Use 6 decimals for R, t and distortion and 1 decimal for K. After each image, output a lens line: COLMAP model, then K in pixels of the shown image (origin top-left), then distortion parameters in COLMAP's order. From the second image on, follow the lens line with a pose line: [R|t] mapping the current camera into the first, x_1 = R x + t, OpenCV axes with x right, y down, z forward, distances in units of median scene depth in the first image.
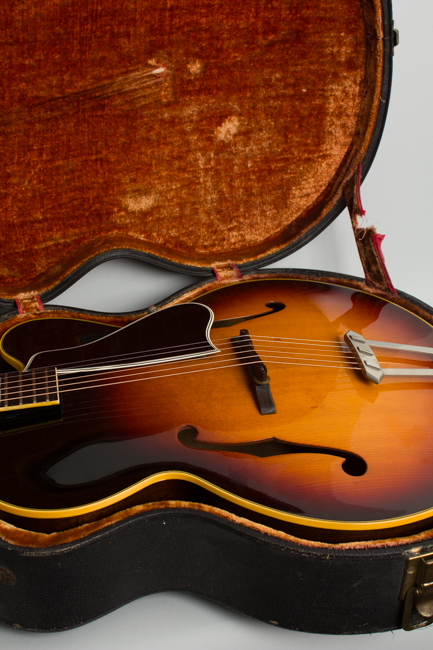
lens RADIAL K [[923.0, 0, 216.5], [0, 923.0, 325.0], [0, 0, 1]] dist [-0.047608, -0.015884]
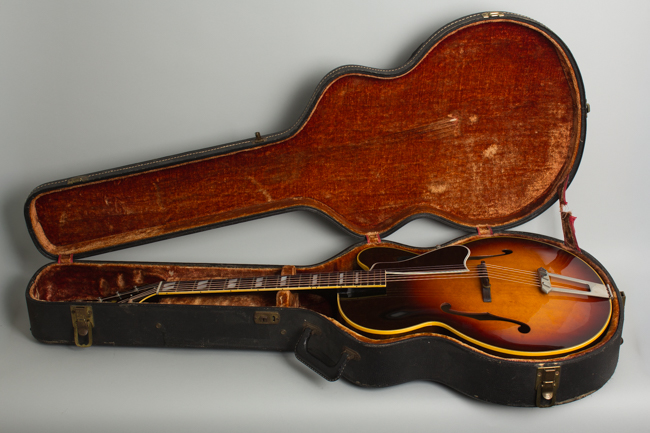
lens RADIAL K [[955.2, 0, 325.0], [0, 955.2, 216.5], [0, 0, 1]] dist [0.005790, -0.002789]
pose [[0.970277, 0.082812, -0.227384, 0.136322], [-0.096686, 0.994030, -0.050550, 0.039852], [0.221841, 0.071033, 0.972492, -0.896458]]
